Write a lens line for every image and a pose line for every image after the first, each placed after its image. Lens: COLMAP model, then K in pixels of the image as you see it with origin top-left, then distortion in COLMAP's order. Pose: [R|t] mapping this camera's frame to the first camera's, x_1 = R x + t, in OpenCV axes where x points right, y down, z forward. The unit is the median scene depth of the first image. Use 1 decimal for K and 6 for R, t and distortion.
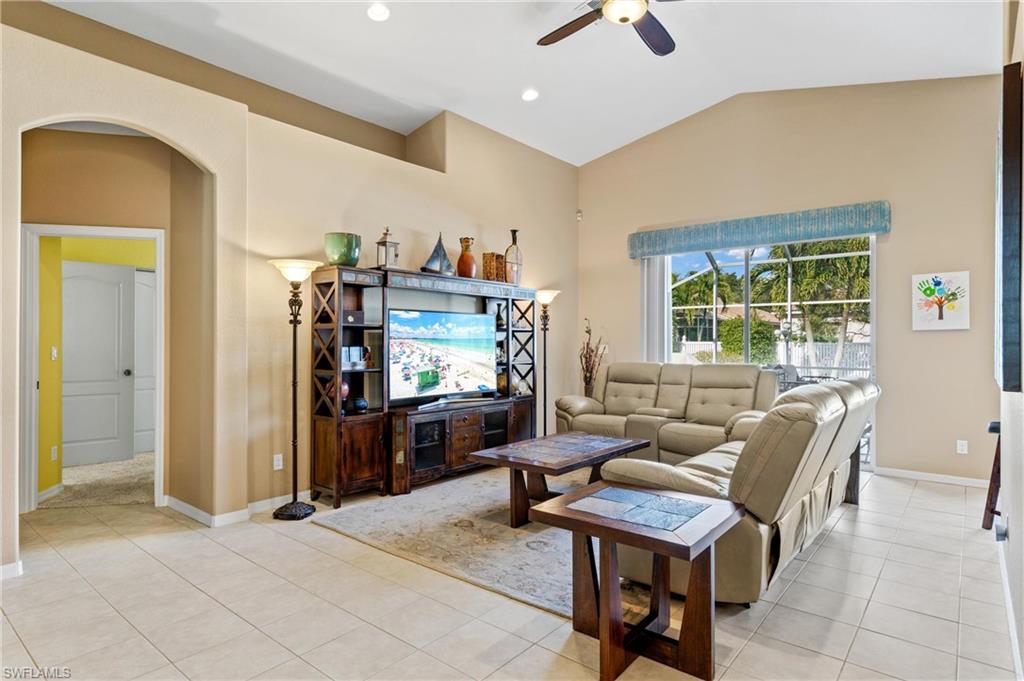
lens RADIAL K [[558.8, 0, 512.1], [0, 558.8, 341.6], [0, 0, 1]] dist [0.010320, -0.000010]
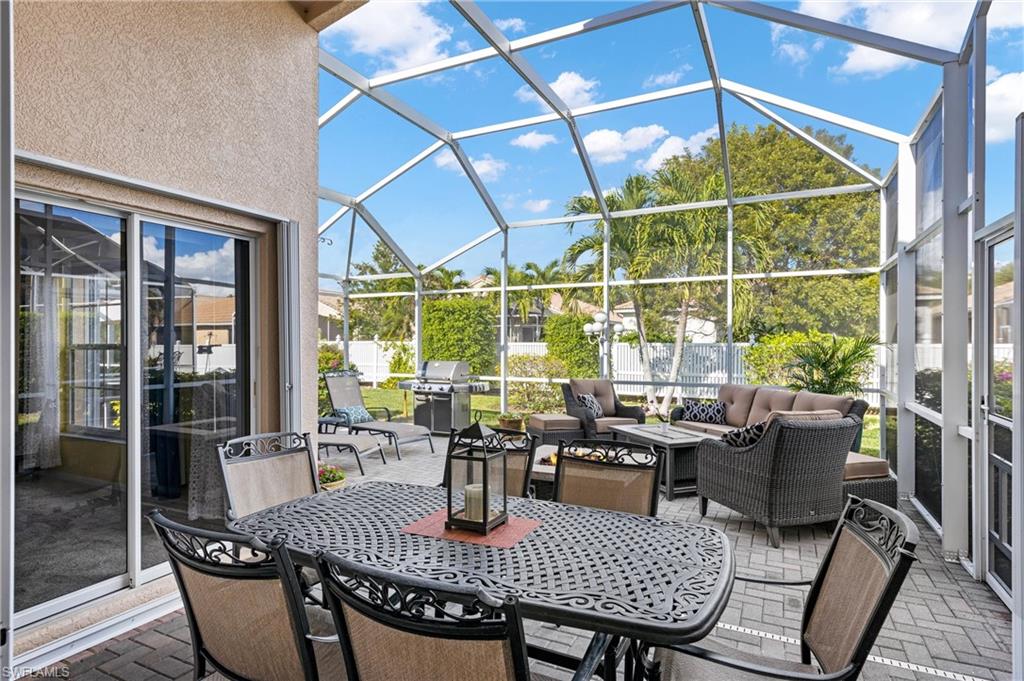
lens RADIAL K [[558.8, 0, 511.0], [0, 558.8, 341.5], [0, 0, 1]] dist [0.010320, -0.000010]
pose [[0.972359, -0.004081, 0.233455, 0.165453], [0.004250, 0.999991, -0.000221, -0.001745], [-0.233452, 0.001207, 0.972368, 0.279143]]
